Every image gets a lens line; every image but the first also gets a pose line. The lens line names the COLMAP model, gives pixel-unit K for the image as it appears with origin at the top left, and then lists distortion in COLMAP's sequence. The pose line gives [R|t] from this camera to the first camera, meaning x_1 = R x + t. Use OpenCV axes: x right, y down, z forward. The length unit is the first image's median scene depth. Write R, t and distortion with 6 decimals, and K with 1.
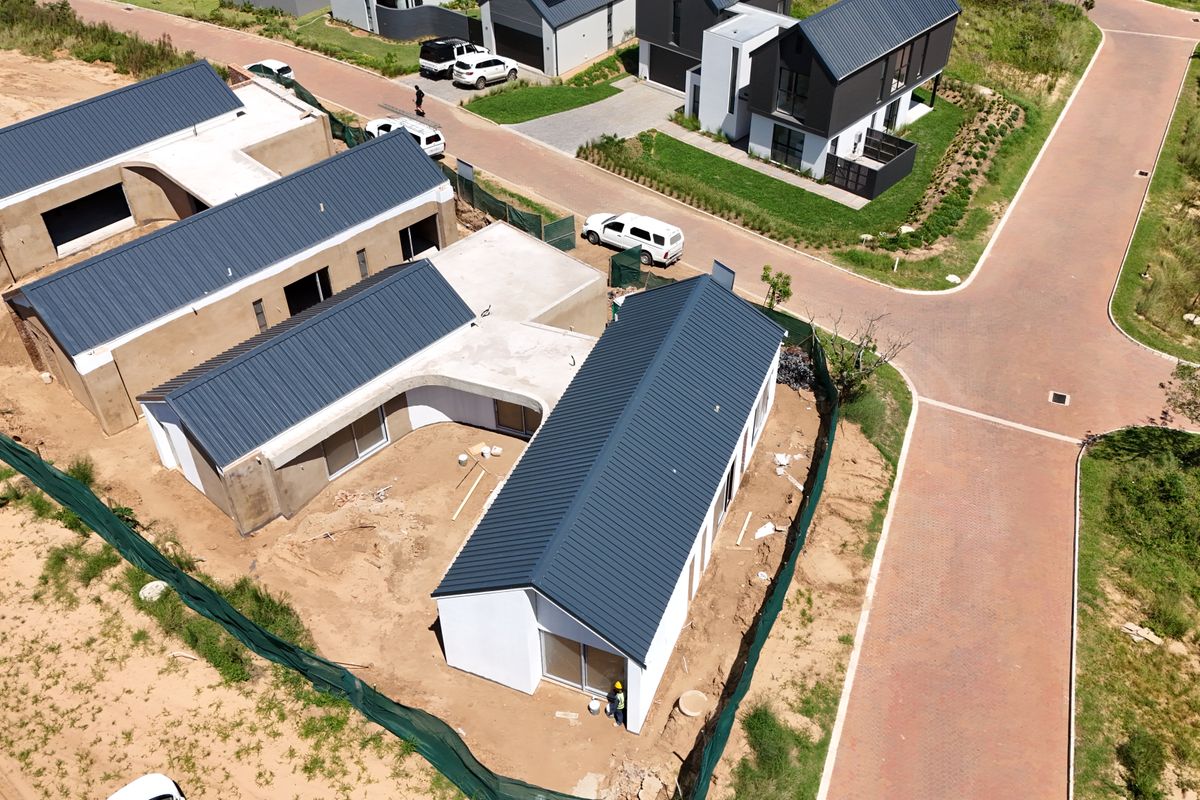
lens RADIAL K [[1050.9, 0, 600.0], [0, 1050.9, 400.0], [0, 0, 1]] dist [0.046240, -0.023265]
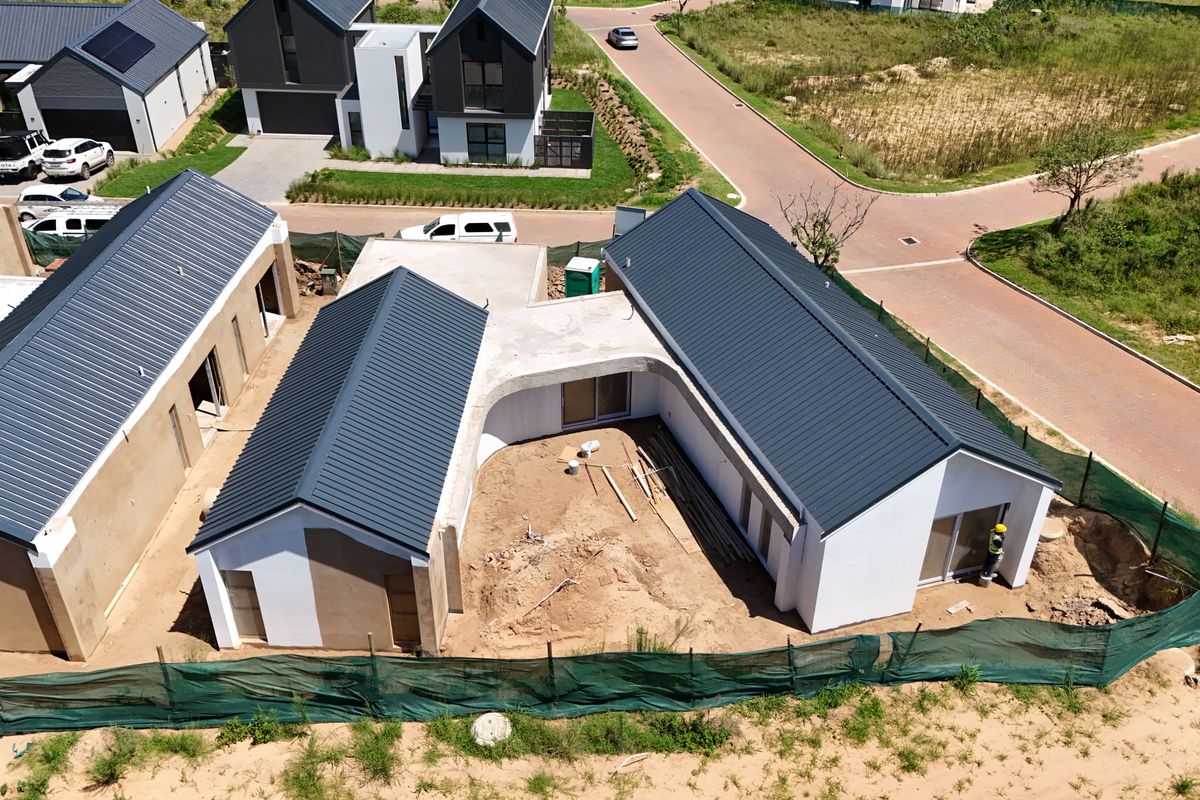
lens RADIAL K [[1050.9, 0, 600.0], [0, 1050.9, 400.0], [0, 0, 1]] dist [0.046240, -0.023265]
pose [[0.764910, -0.344256, 0.544426, -0.348027], [0.404726, 0.914388, 0.009560, 0.006645], [-0.501108, 0.213030, 0.838754, 0.193364]]
